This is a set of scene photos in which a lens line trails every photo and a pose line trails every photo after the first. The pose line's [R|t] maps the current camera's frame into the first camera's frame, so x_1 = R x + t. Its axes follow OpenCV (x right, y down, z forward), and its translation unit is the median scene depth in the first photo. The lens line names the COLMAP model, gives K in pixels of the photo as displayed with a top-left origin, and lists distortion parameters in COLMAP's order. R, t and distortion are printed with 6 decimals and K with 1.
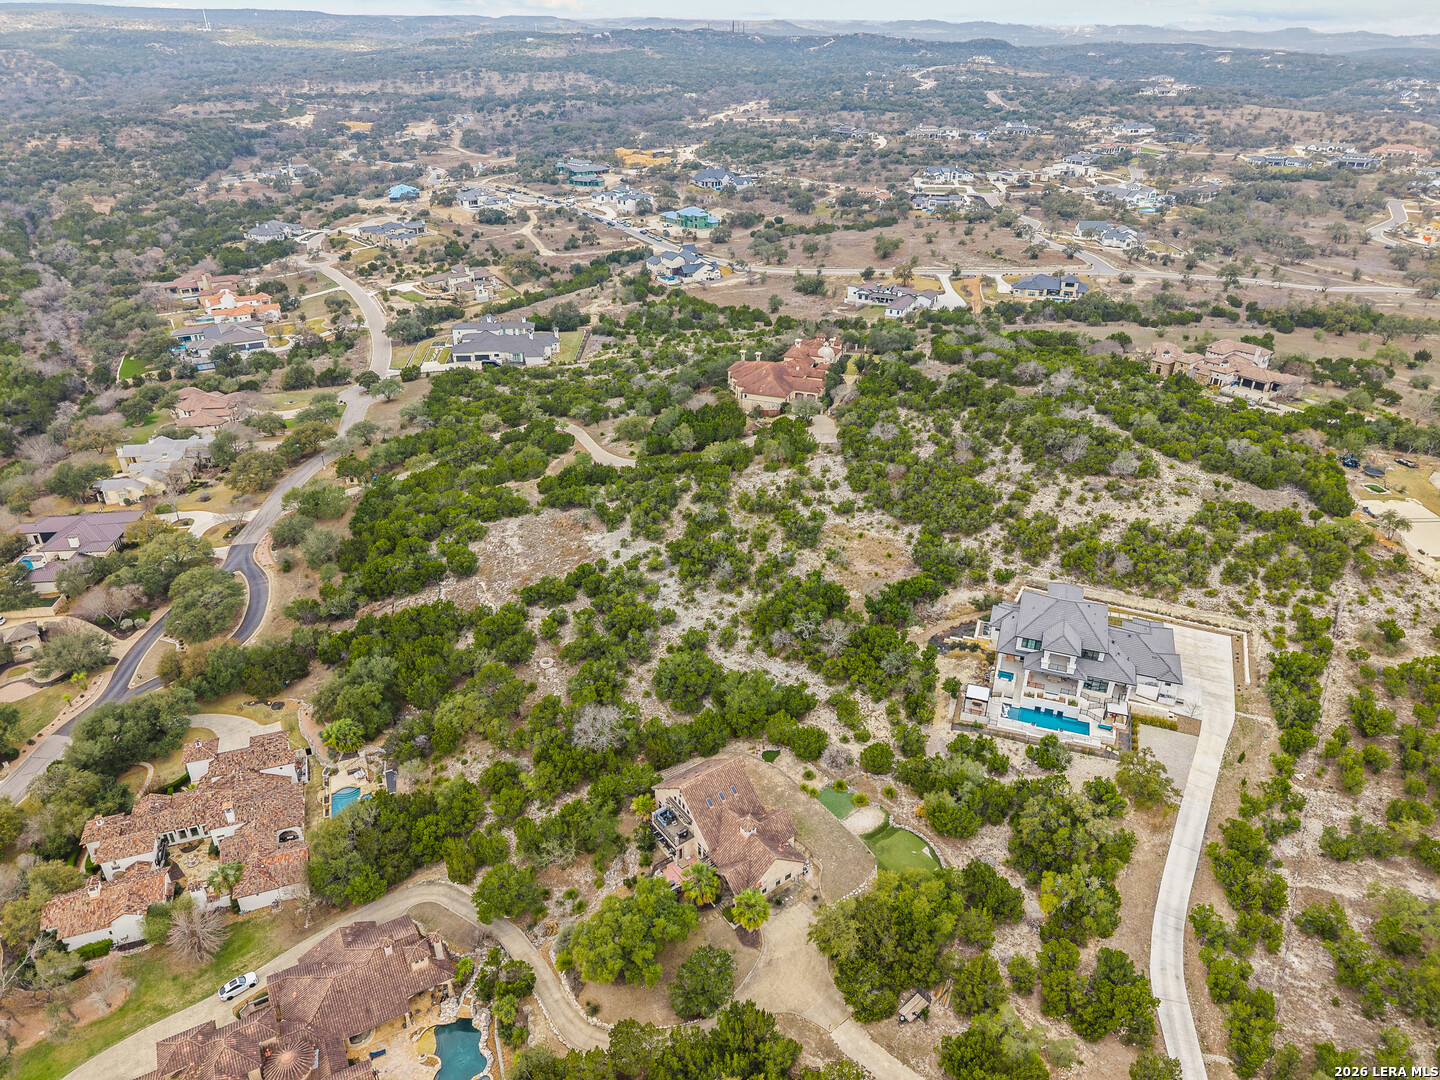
lens RADIAL K [[962.6, 0, 719.2], [0, 962.6, 540.8], [0, 0, 1]] dist [0.021125, -0.020777]
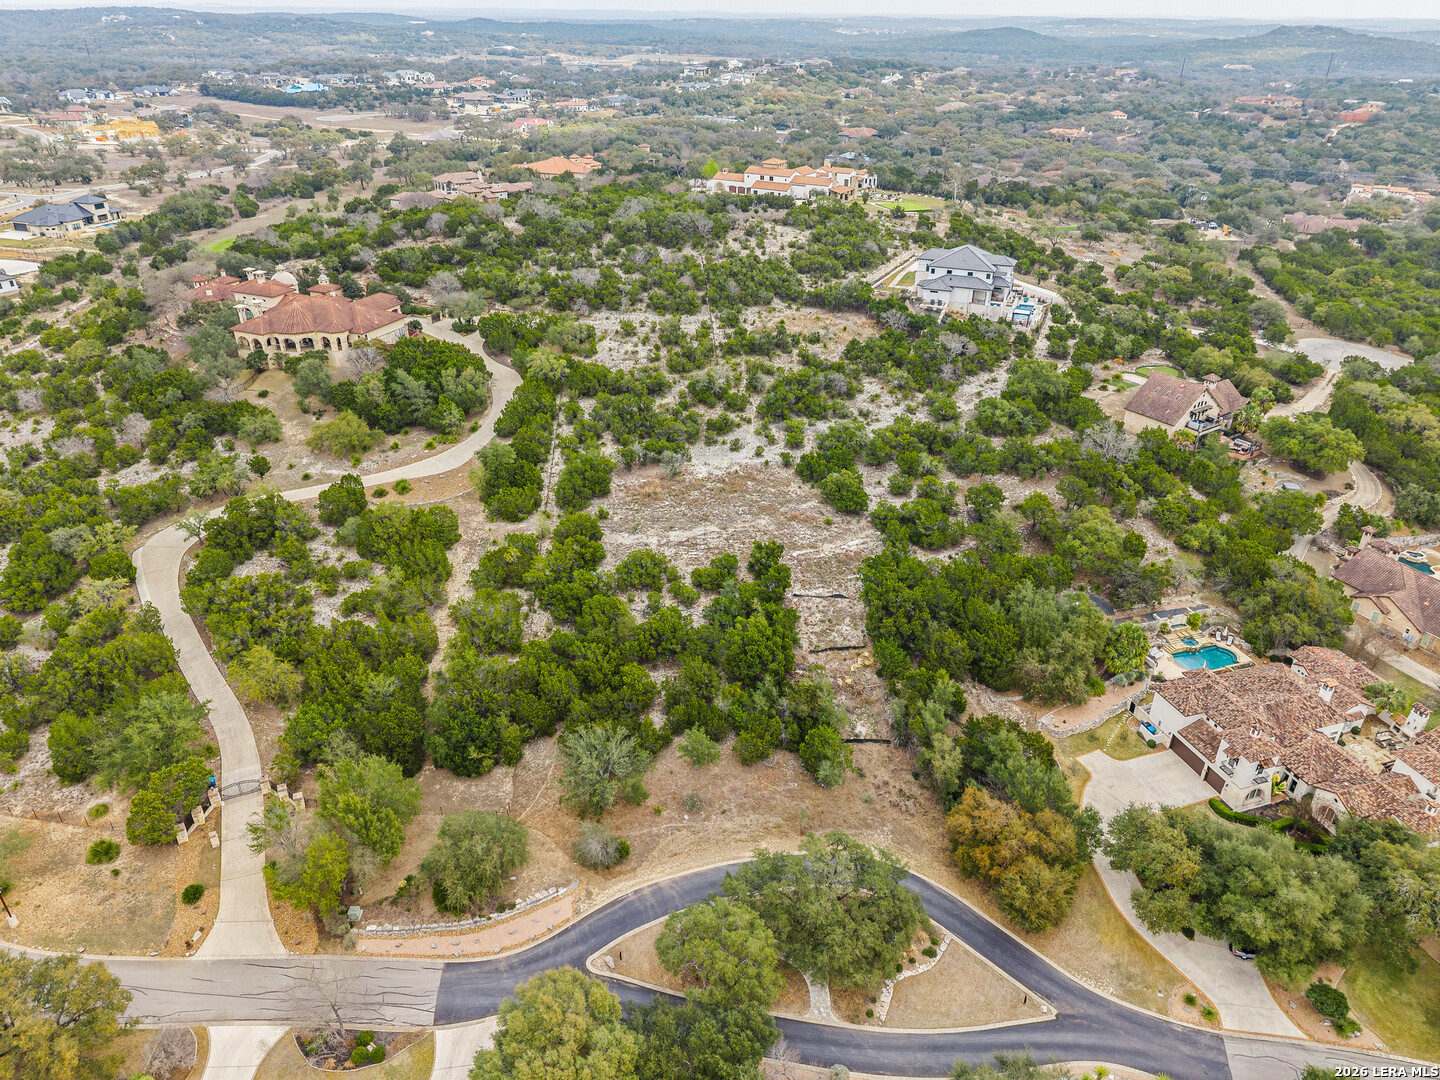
lens RADIAL K [[962.6, 0, 719.5], [0, 962.6, 544.6], [0, 0, 1]] dist [0.021125, -0.020777]
pose [[0.043462, -0.492515, 0.869218, -0.870991], [0.466473, 0.779383, 0.418288, -0.283850], [-0.883467, 0.387287, 0.263618, 0.890593]]
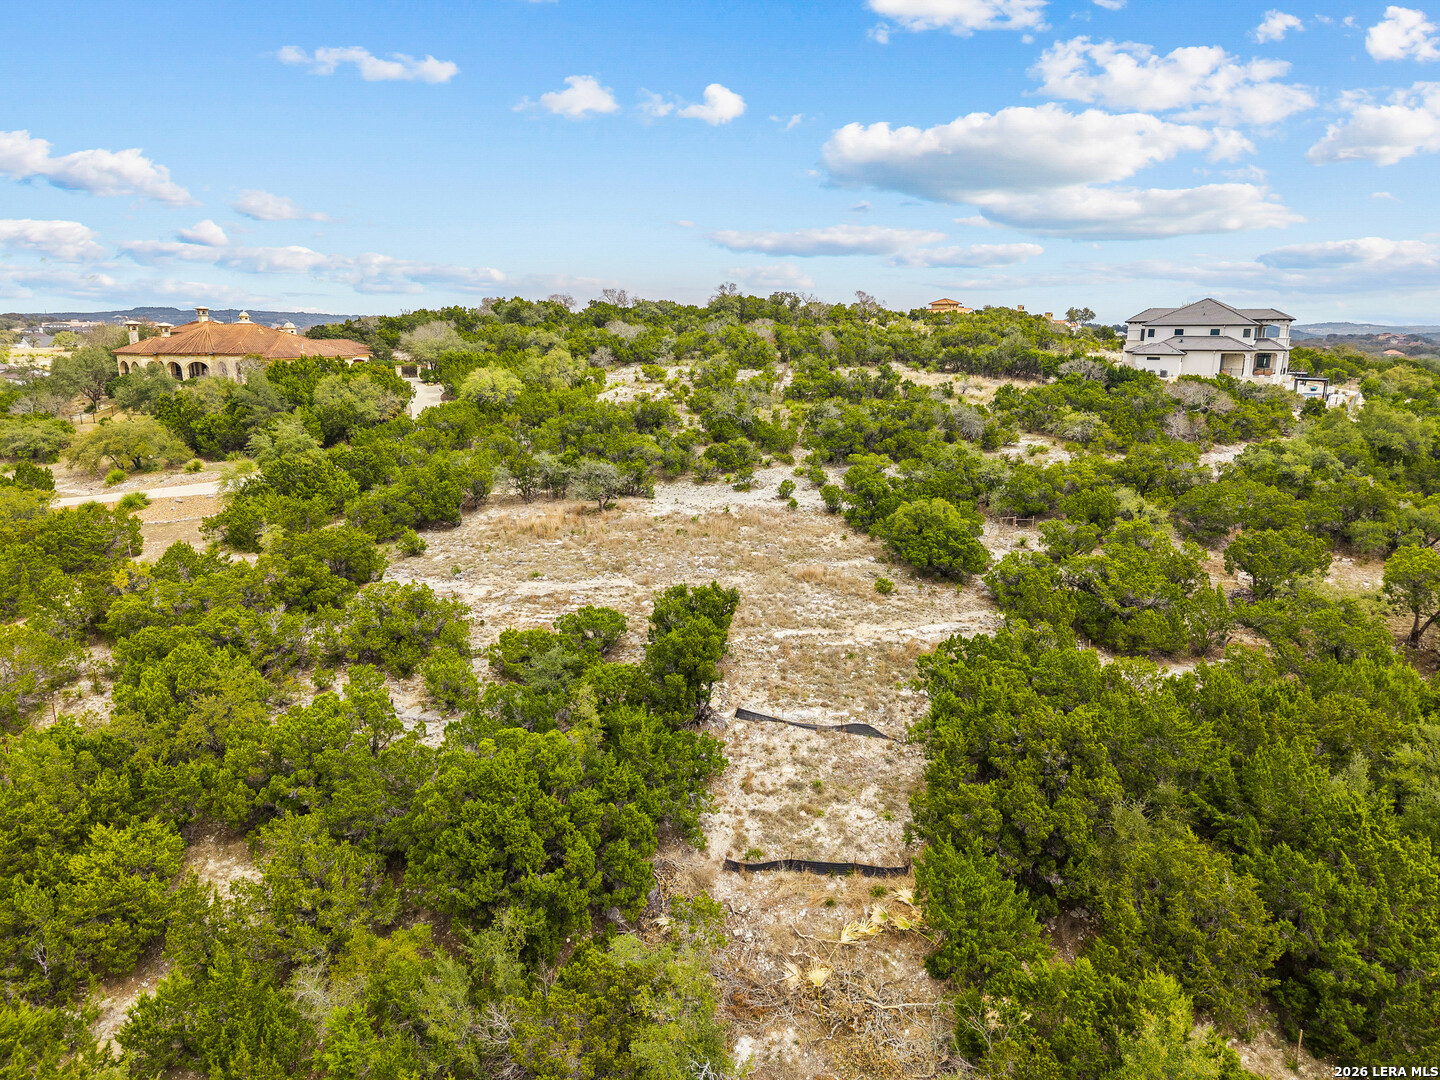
lens RADIAL K [[962.6, 0, 722.1], [0, 962.6, 535.5], [0, 0, 1]] dist [0.021125, -0.020777]
pose [[0.269577, -0.211148, 0.939545, -0.526987], [0.459018, 0.885868, 0.067382, -0.009395], [-0.846541, 0.413103, 0.335730, 0.935644]]
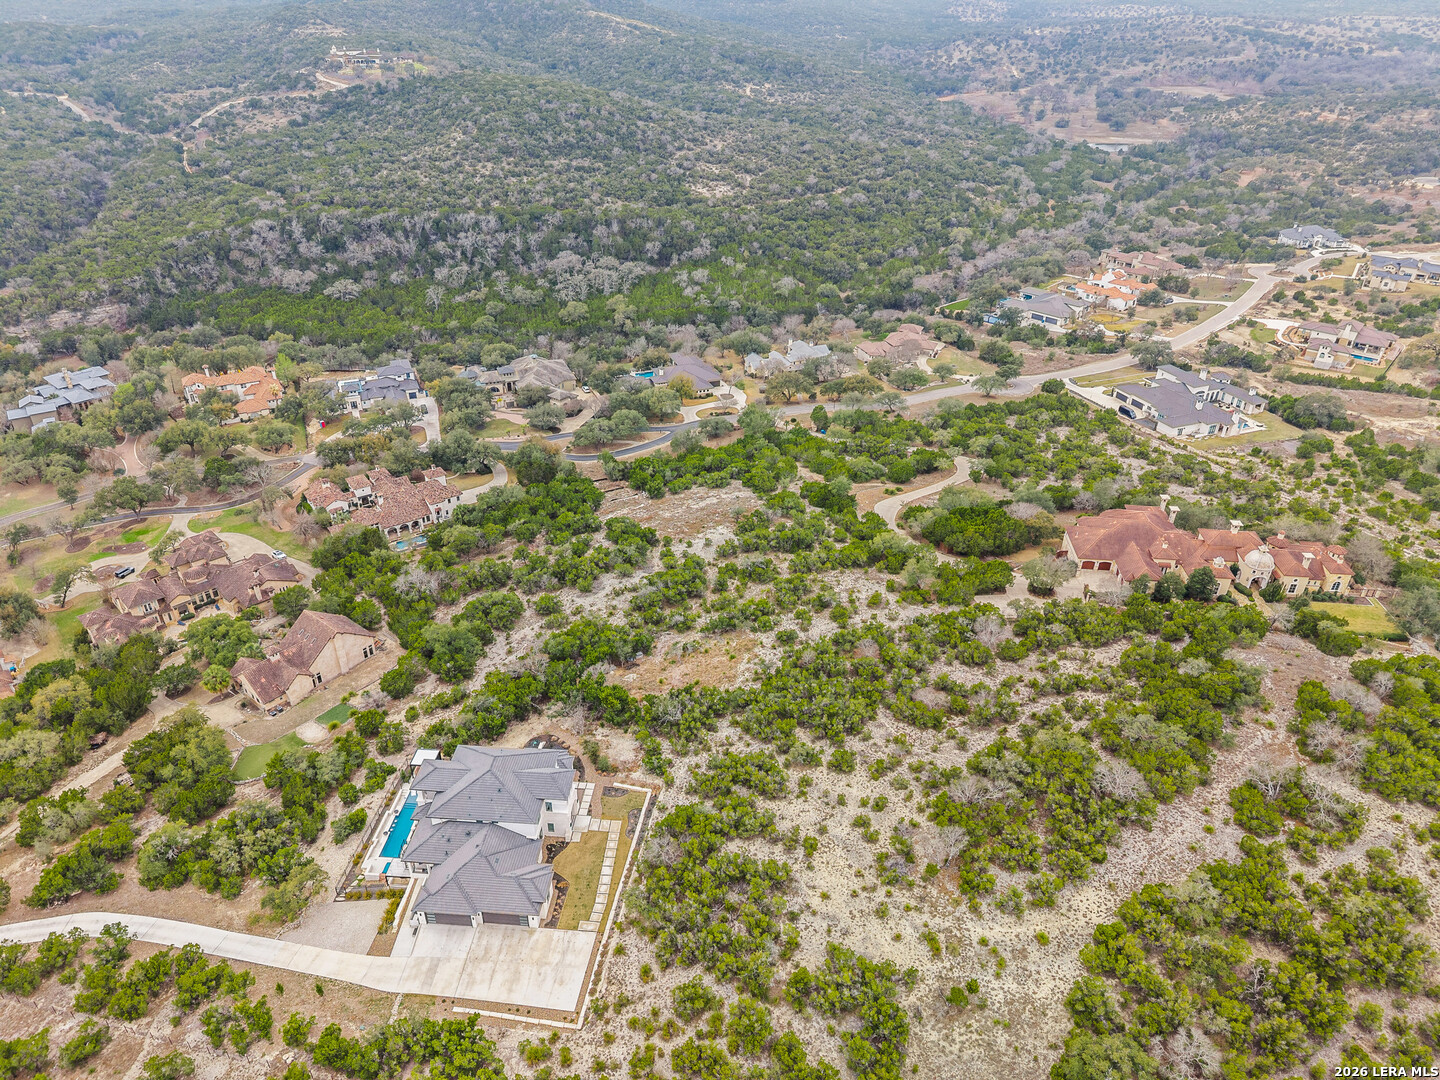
lens RADIAL K [[962.6, 0, 723.5], [0, 962.6, 534.3], [0, 0, 1]] dist [0.021125, -0.020777]
pose [[0.263018, 0.489285, -0.831518, 0.815694], [-0.465295, 0.819338, 0.334940, -0.385569], [0.845175, 0.298806, 0.443163, 0.584572]]
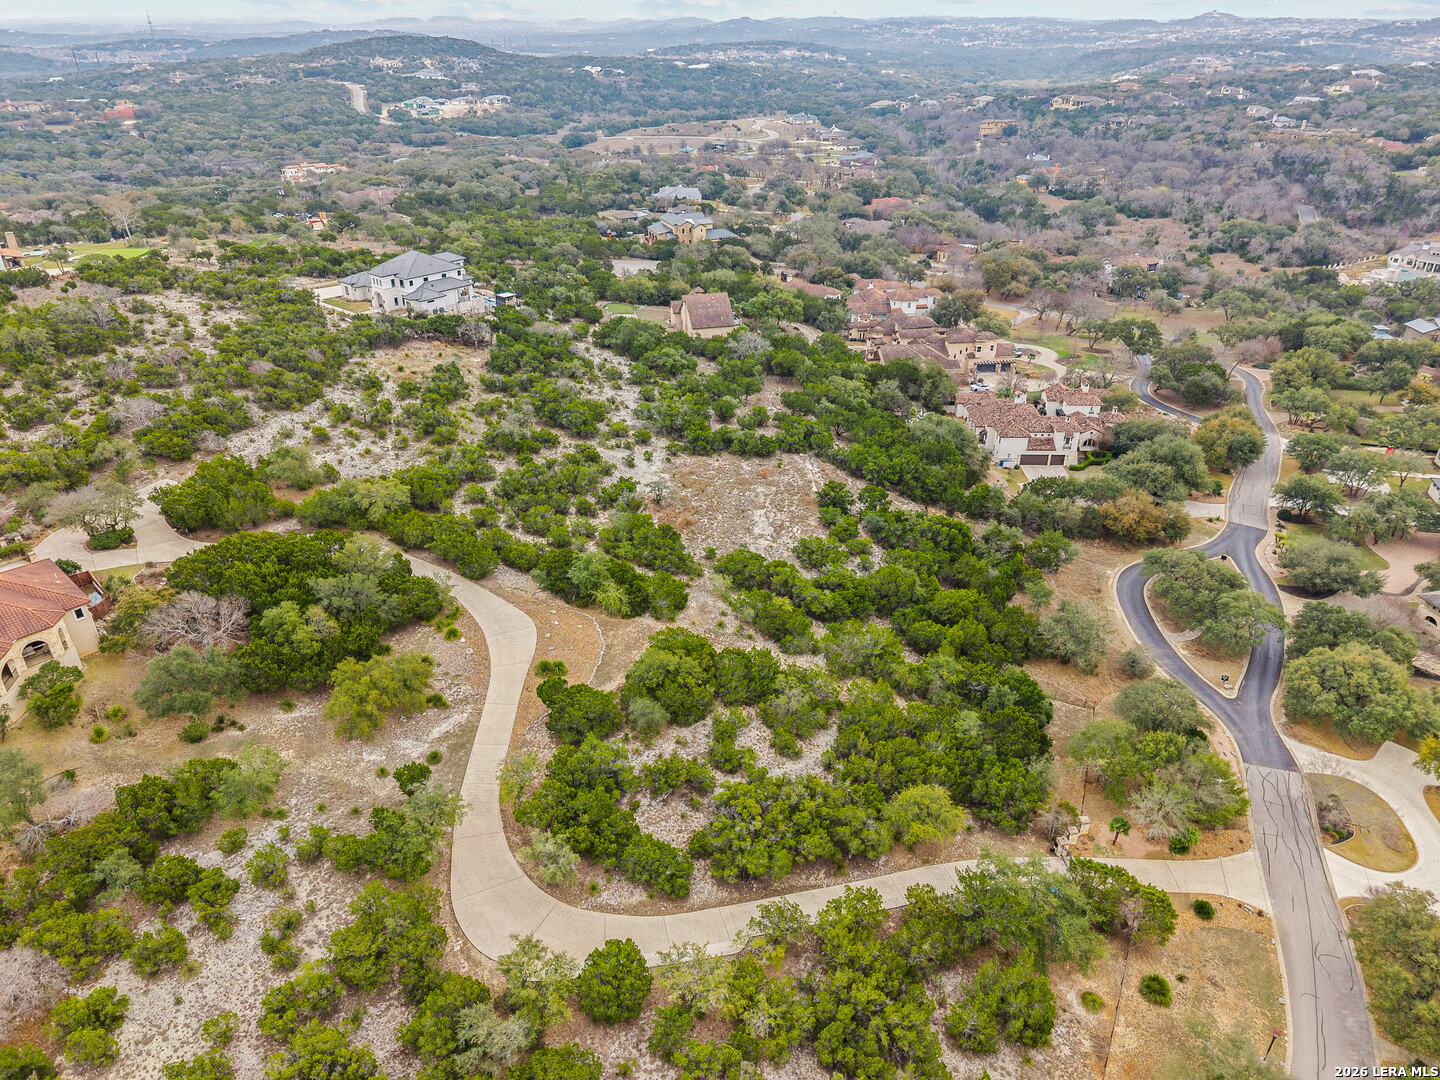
lens RADIAL K [[962.6, 0, 723.3], [0, 962.6, 543.8], [0, 0, 1]] dist [0.021125, -0.020777]
pose [[-0.929551, -0.183471, 0.319804, -0.446255], [0.169556, 0.557503, 0.812676, -0.595489], [-0.327393, 0.809648, -0.487118, 1.483724]]
